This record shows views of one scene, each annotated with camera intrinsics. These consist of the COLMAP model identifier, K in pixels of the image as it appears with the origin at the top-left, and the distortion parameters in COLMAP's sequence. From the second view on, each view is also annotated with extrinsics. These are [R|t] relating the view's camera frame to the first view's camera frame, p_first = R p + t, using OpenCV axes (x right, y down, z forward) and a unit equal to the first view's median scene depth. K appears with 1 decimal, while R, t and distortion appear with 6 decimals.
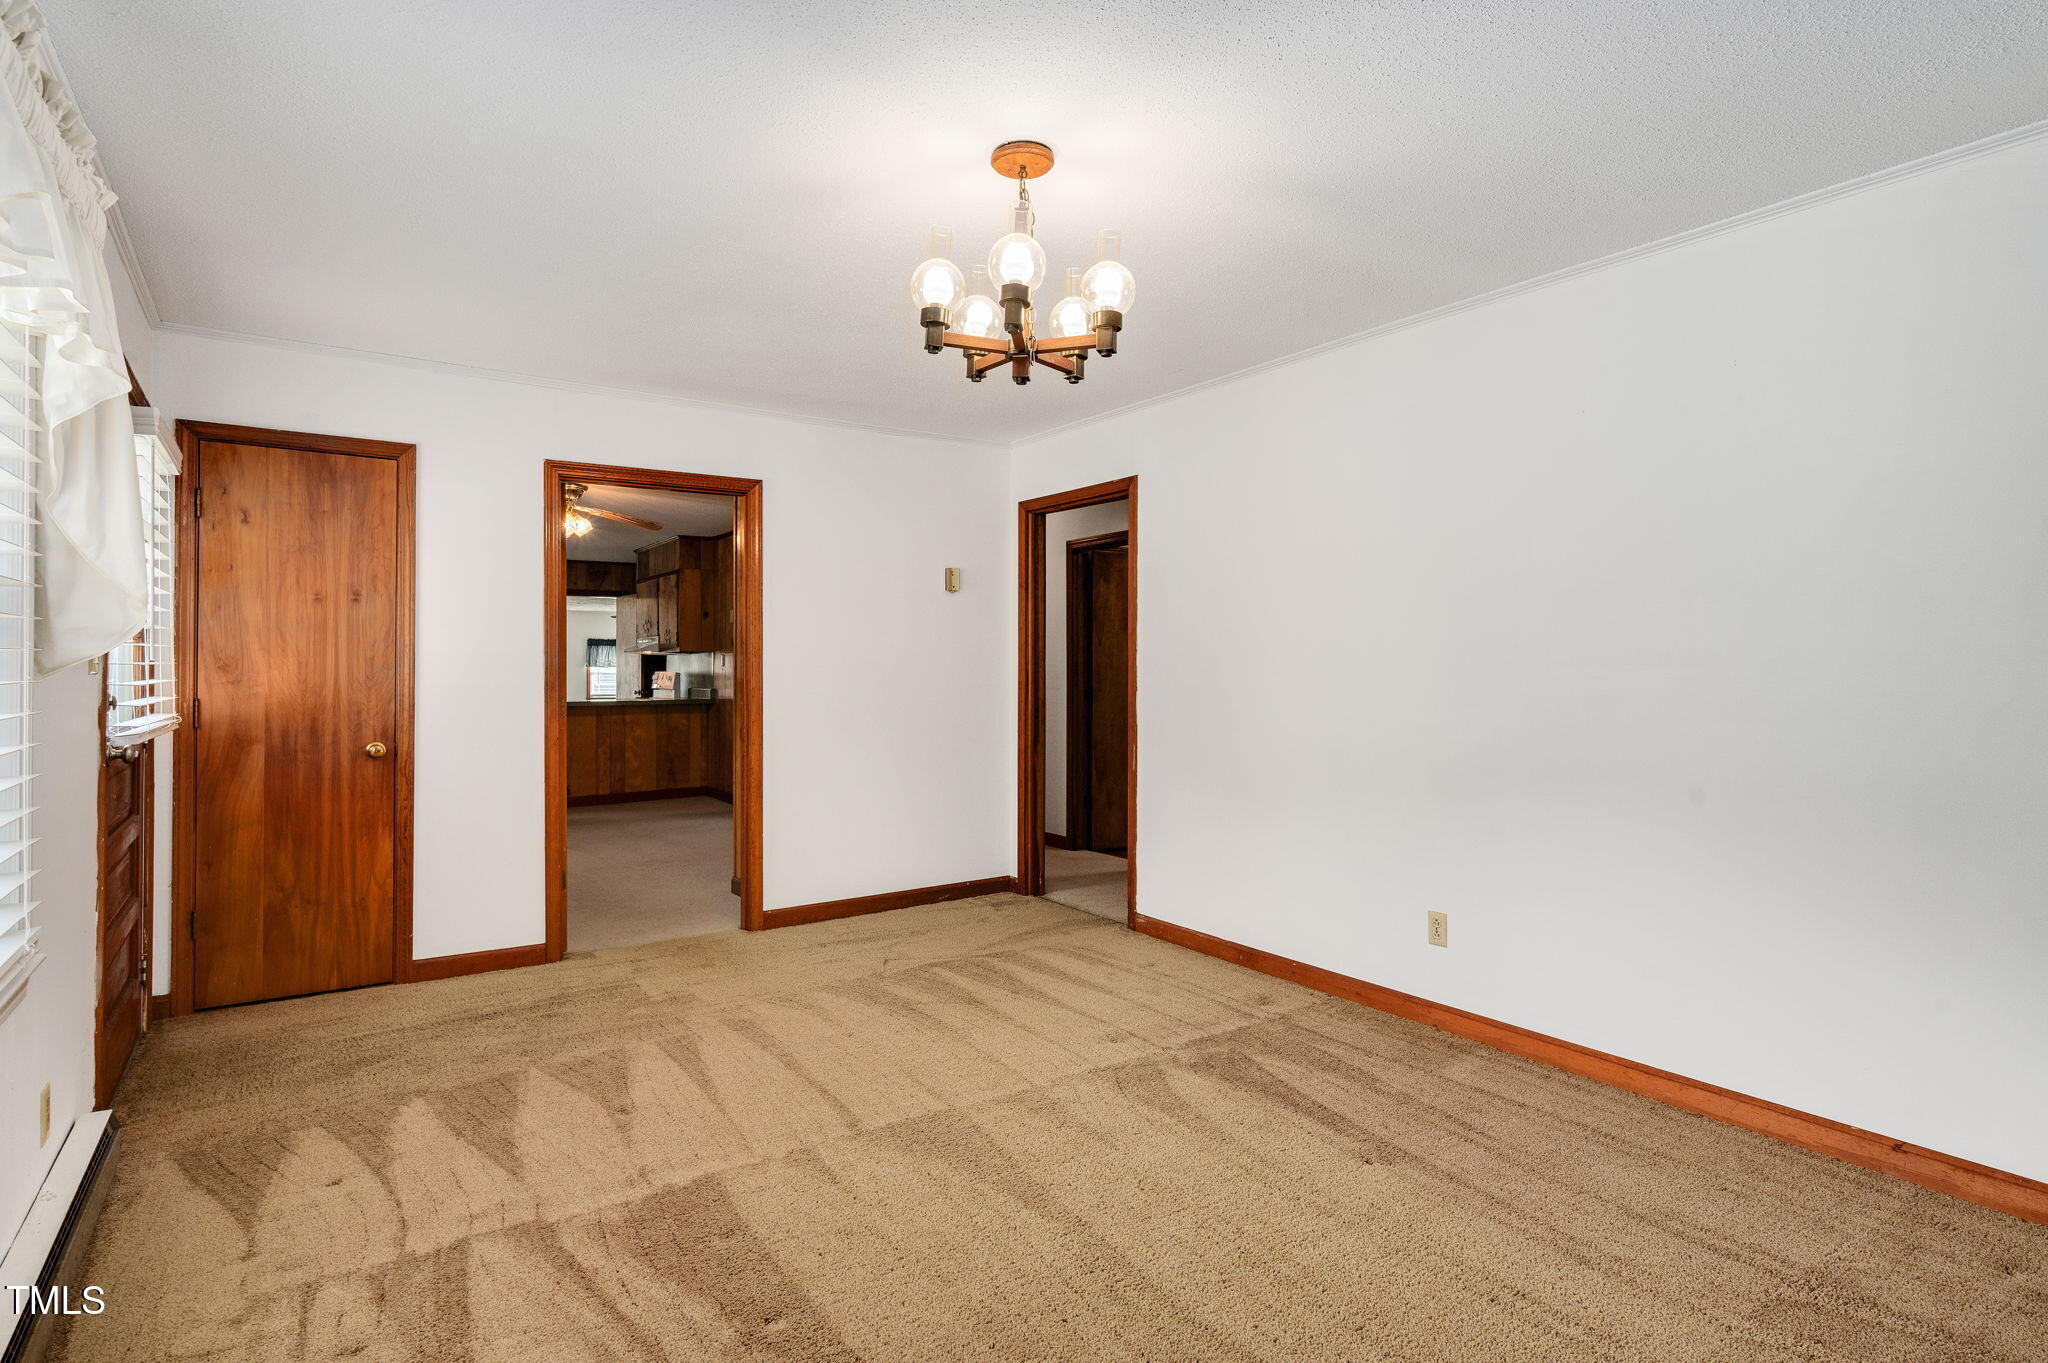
lens RADIAL K [[1058.1, 0, 1058.6], [0, 1058.1, 662.9], [0, 0, 1]] dist [-0.015502, 0.000918]
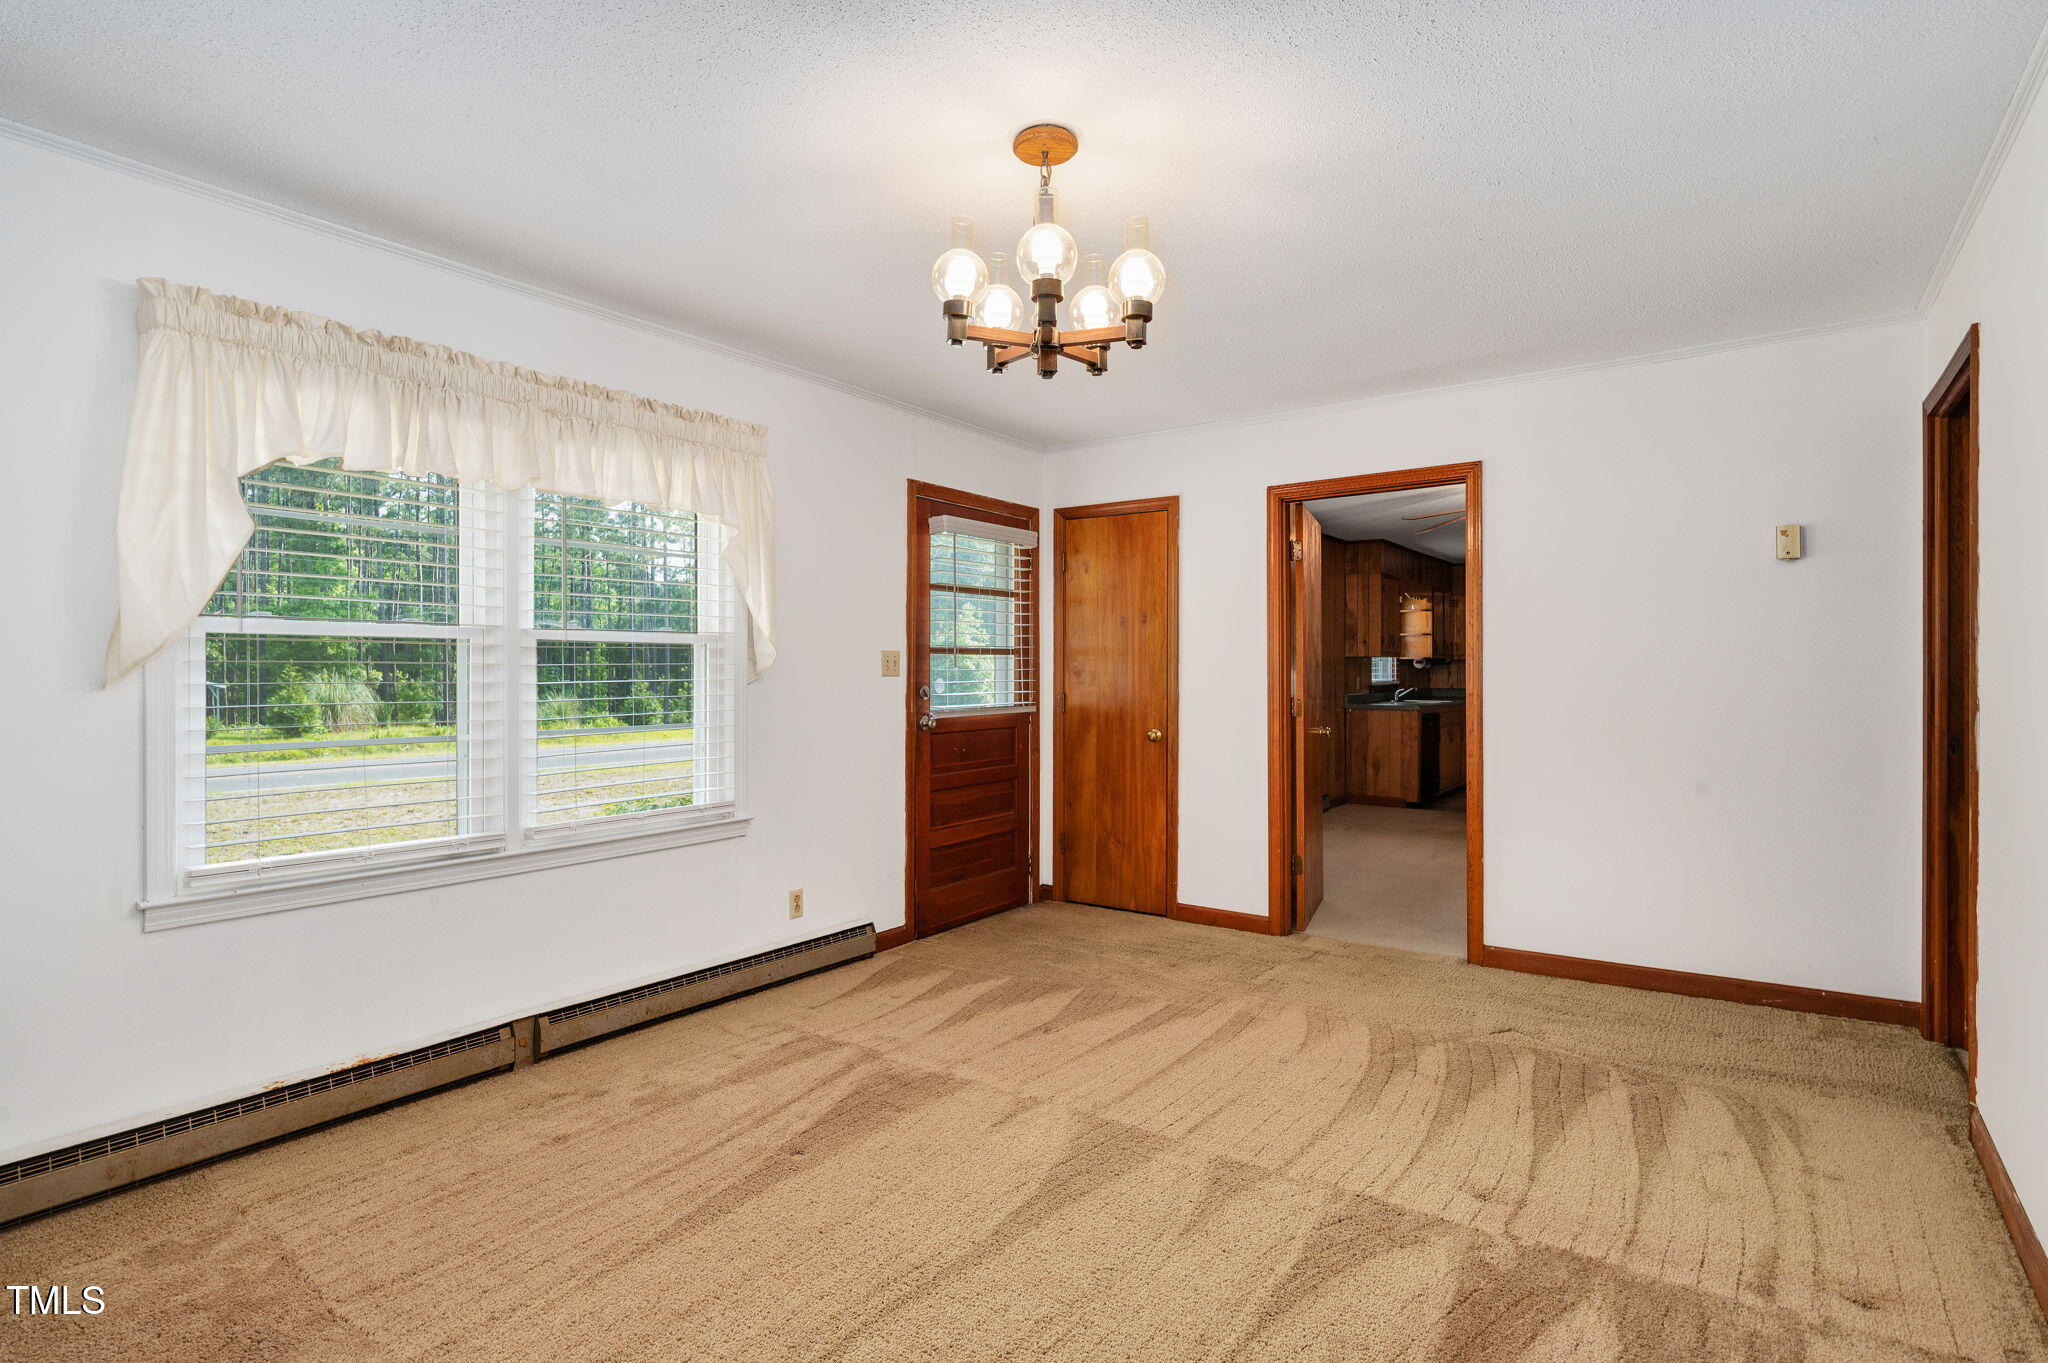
lens RADIAL K [[1058.1, 0, 976.9], [0, 1058.1, 666.5], [0, 0, 1]] dist [-0.015502, 0.000918]
pose [[0.291951, -0.004852, -0.956421, 0.546214], [0.005002, 0.999981, -0.003547, 0.001086], [0.956420, -0.003749, 0.291969, 0.404873]]
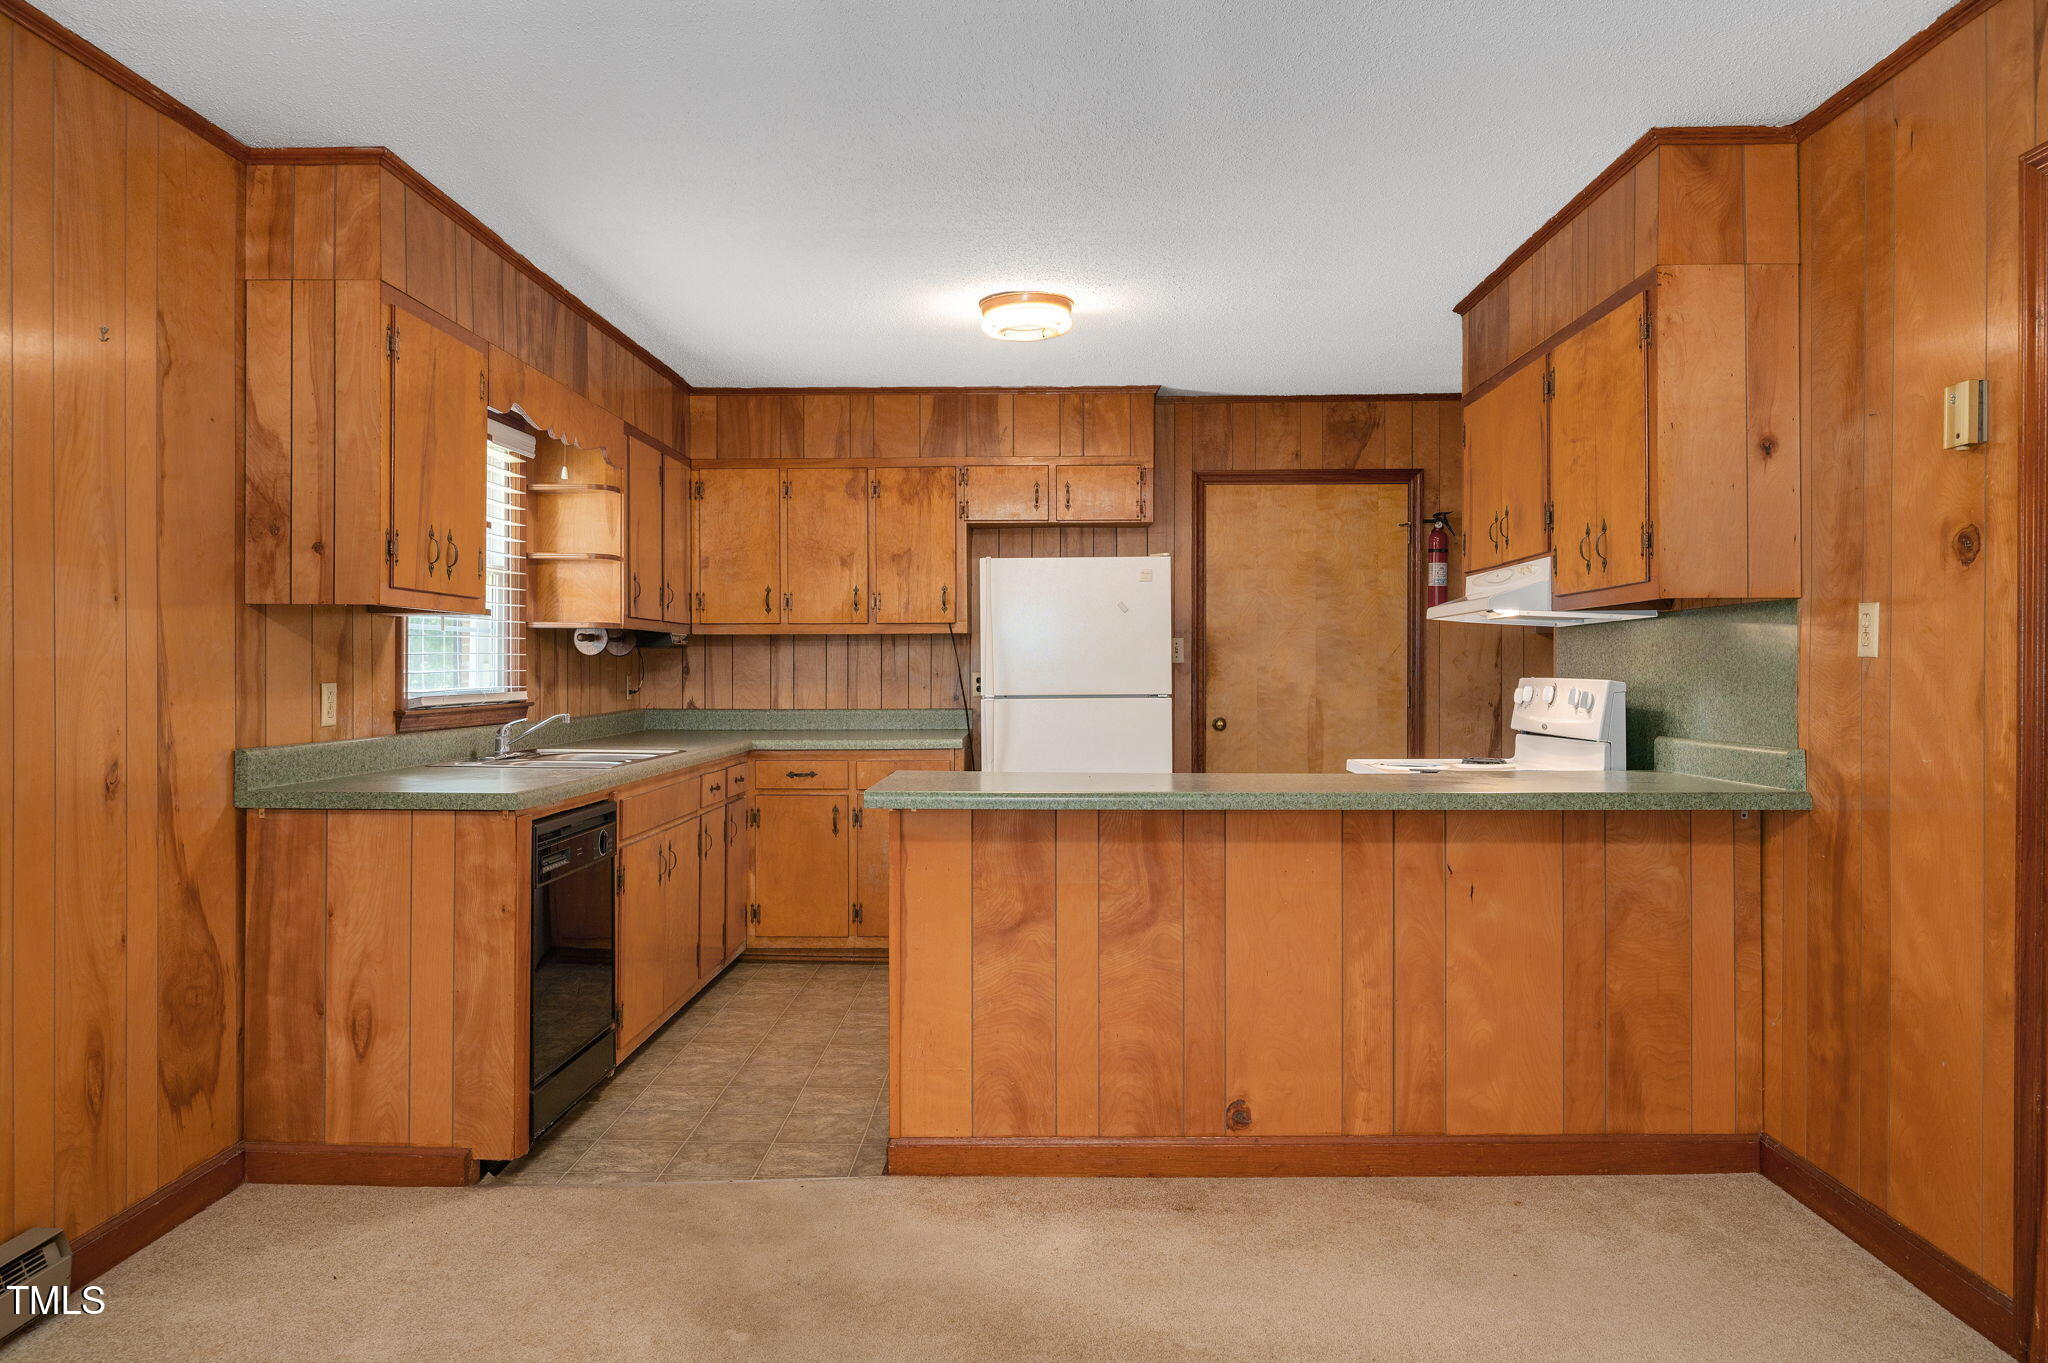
lens RADIAL K [[1365.6, 0, 1026.1], [0, 1365.6, 673.9], [0, 0, 1]] dist [0.000849, -0.003211]
pose [[0.796648, 0.002131, -0.604440, -0.675572], [0.002689, 0.999971, 0.007069, 0.010661], [0.604438, -0.007257, 0.796619, 1.558140]]
